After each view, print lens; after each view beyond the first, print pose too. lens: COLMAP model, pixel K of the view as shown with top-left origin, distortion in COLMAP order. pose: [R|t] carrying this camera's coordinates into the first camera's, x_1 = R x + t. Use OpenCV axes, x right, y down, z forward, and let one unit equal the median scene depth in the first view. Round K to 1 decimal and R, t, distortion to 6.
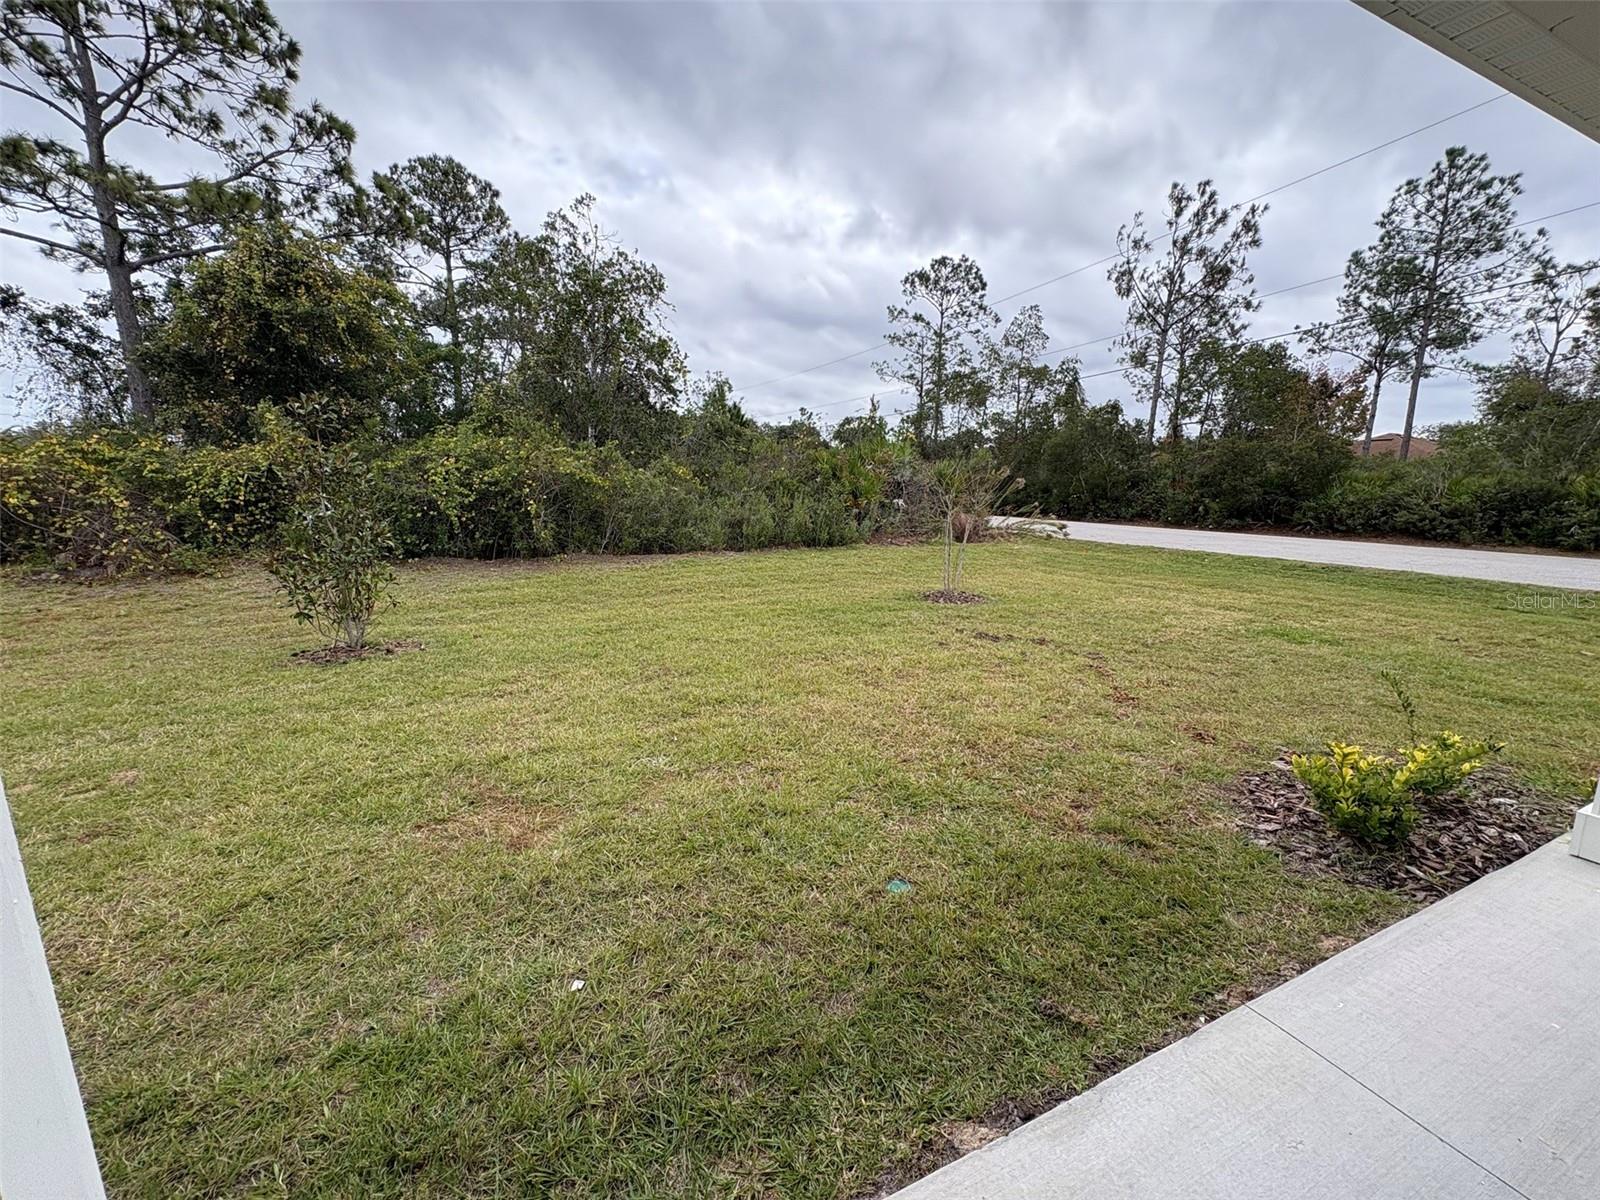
lens RADIAL K [[640.9, 0, 800.6], [0, 640.9, 599.6], [0, 0, 1]] dist [0.001087, 0.000773]
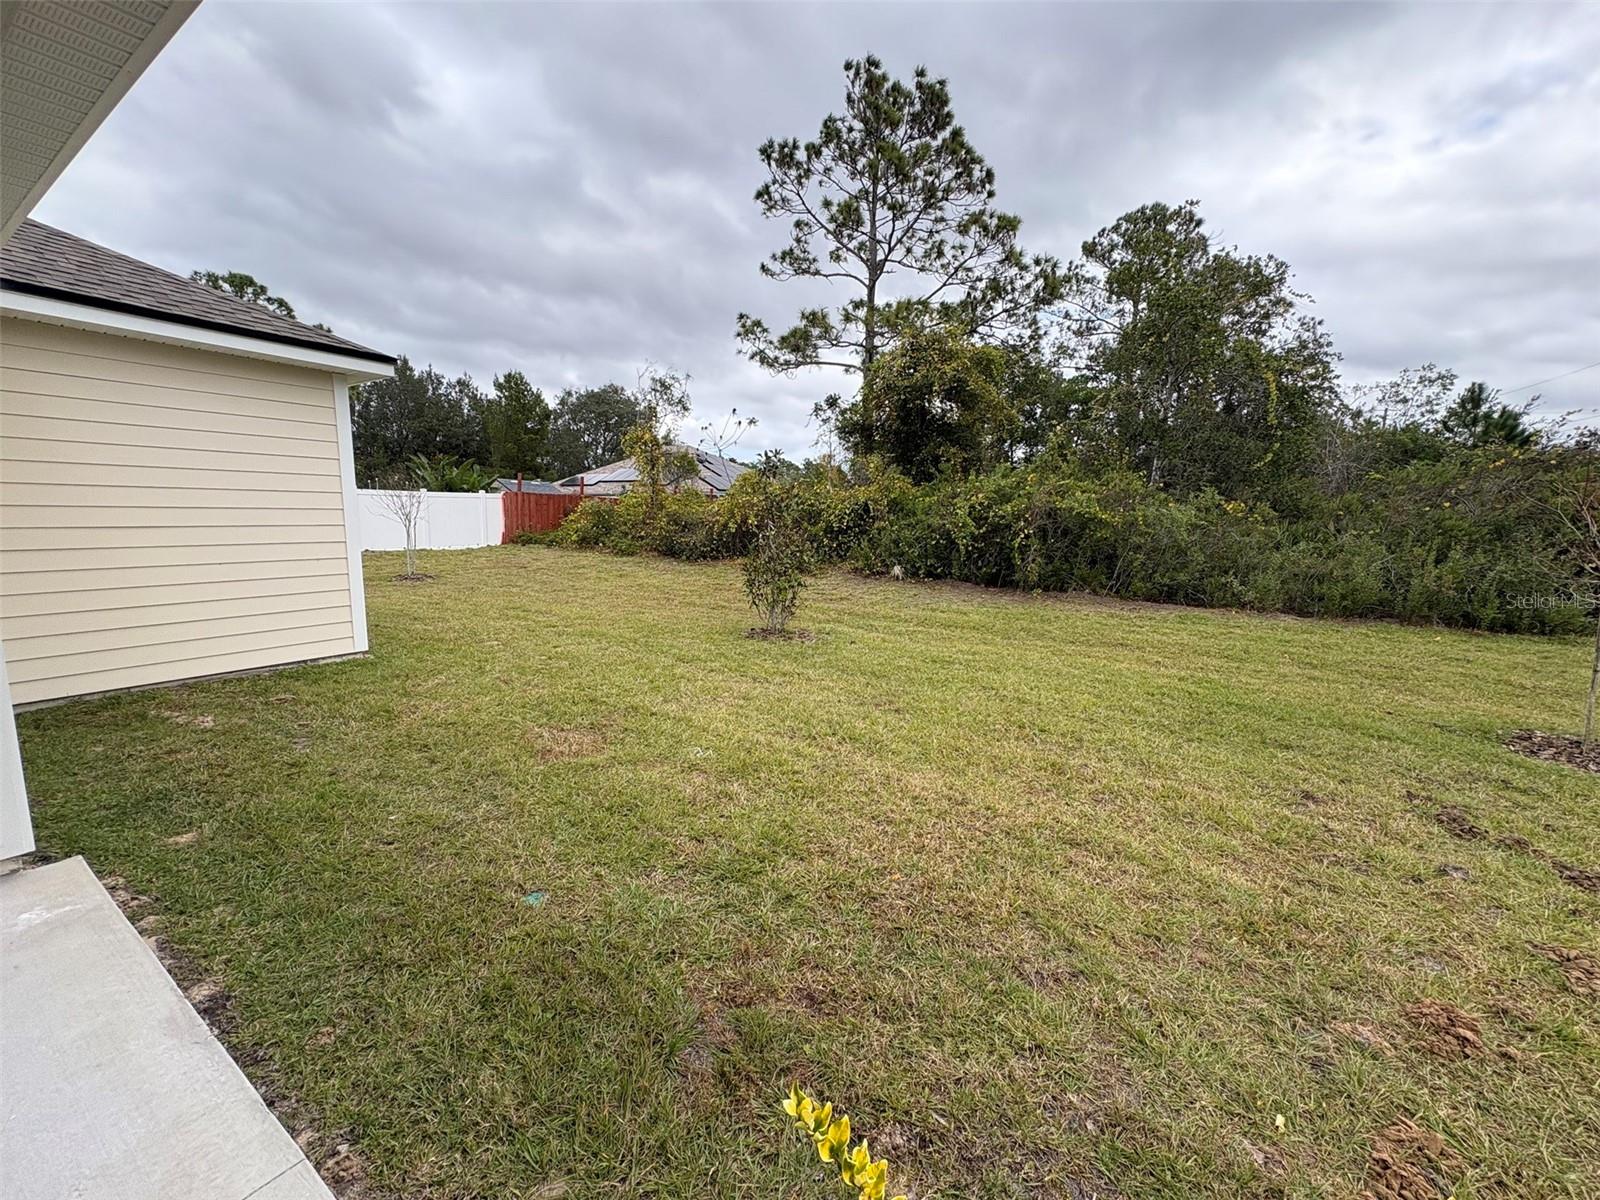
lens RADIAL K [[640.9, 0, 800.1], [0, 640.9, 601.7], [0, 0, 1]] dist [0.001087, 0.000773]
pose [[0.532134, 0.126773, -0.837115, 0.209434], [-0.171591, 0.984356, 0.039995, -0.022953], [0.829090, 0.122359, 0.545562, 0.133308]]
